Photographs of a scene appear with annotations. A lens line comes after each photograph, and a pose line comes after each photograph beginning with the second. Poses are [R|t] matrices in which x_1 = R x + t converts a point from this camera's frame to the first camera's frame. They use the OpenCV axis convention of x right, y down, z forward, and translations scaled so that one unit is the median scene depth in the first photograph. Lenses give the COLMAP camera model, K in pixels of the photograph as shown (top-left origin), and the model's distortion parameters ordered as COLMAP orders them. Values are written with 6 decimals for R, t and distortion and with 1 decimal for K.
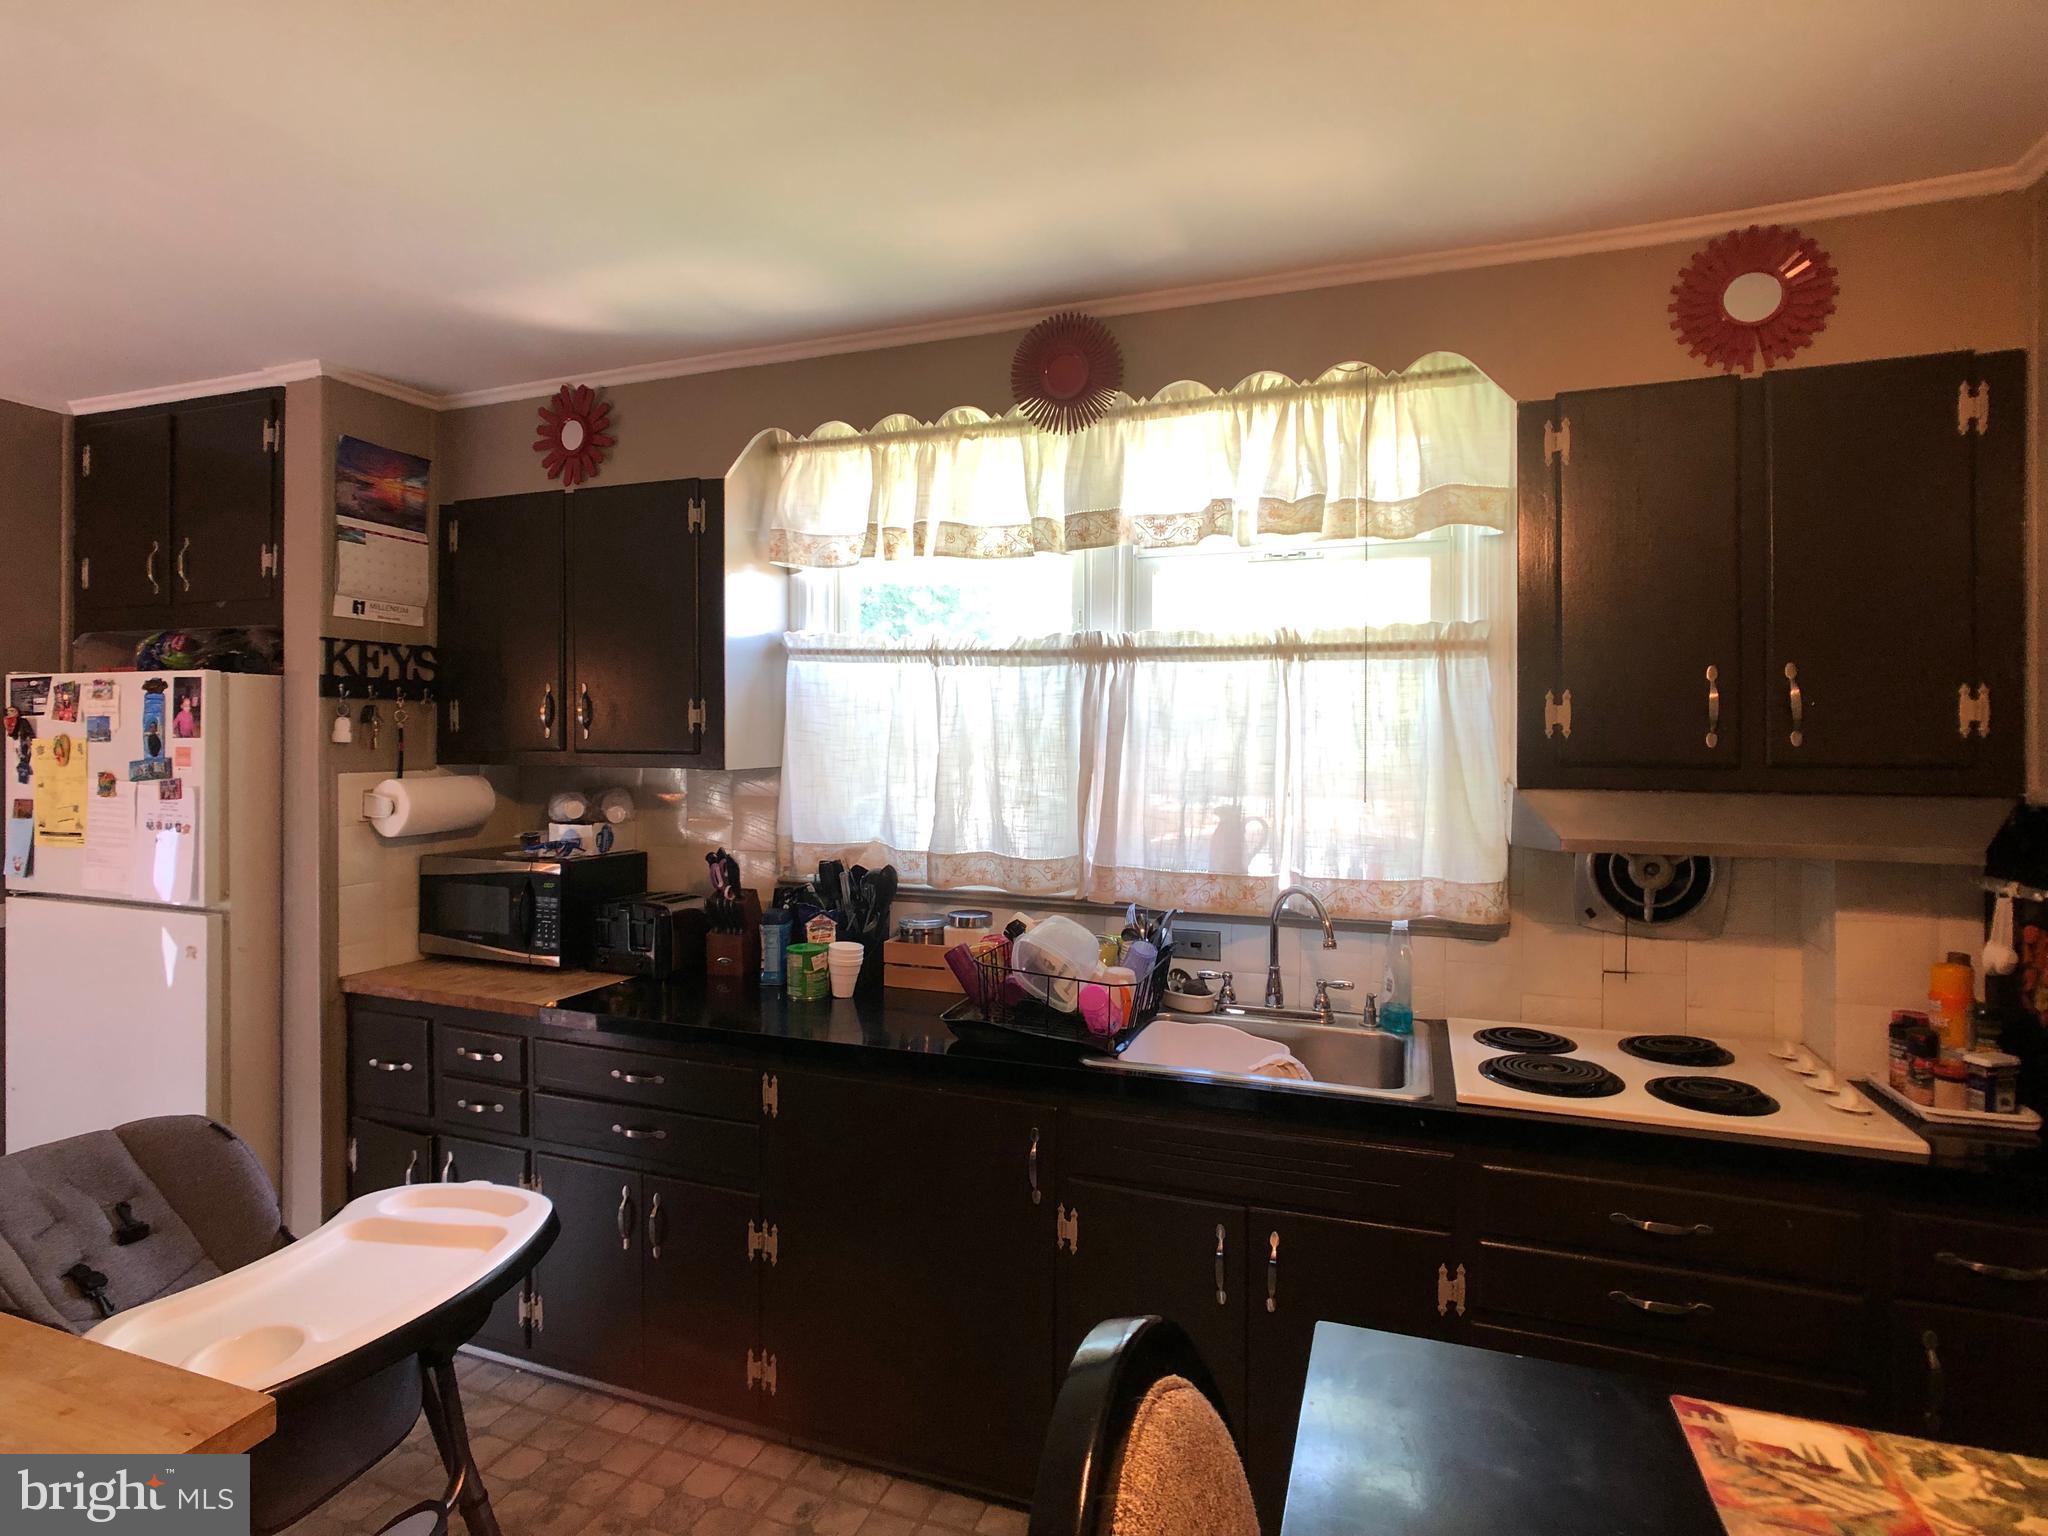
lens RADIAL K [[1083.1, 0, 1011.2], [0, 1083.1, 740.4], [0, 0, 1]] dist [-0.030126, 0.012295]
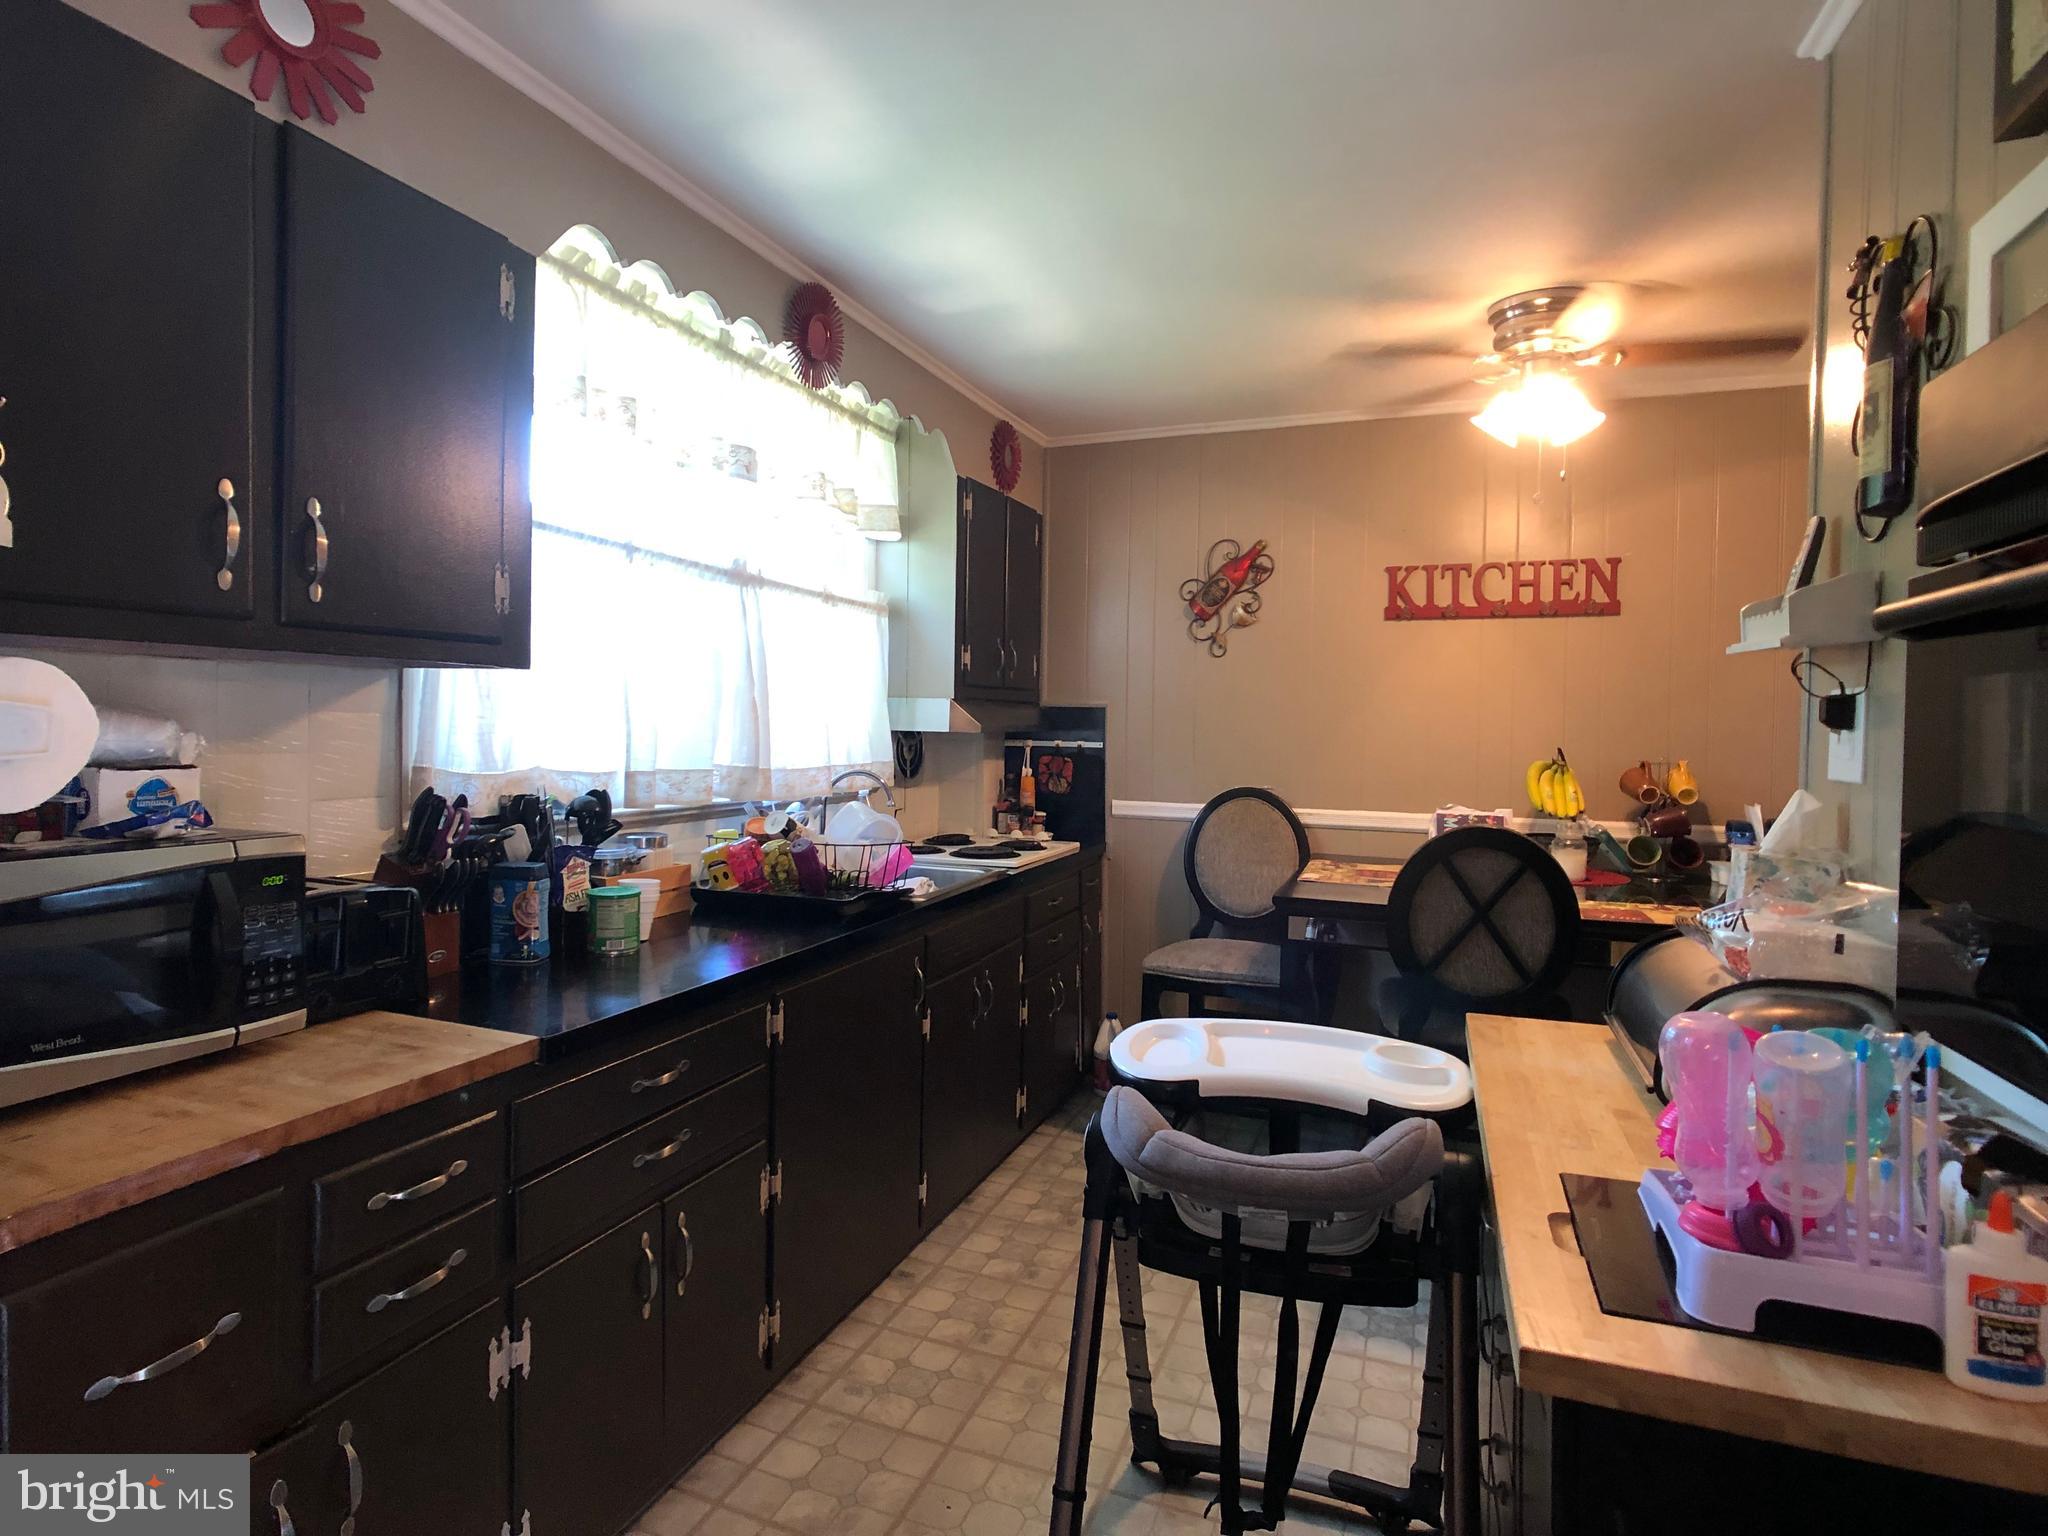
lens RADIAL K [[1083.1, 0, 1011.2], [0, 1083.1, 740.4], [0, 0, 1]] dist [-0.030126, 0.012295]
pose [[0.016169, -0.024671, 0.999565, -1.114329], [-0.014230, 0.999589, 0.024902, 0.058688], [-0.999768, -0.014627, 0.015812, 0.771825]]
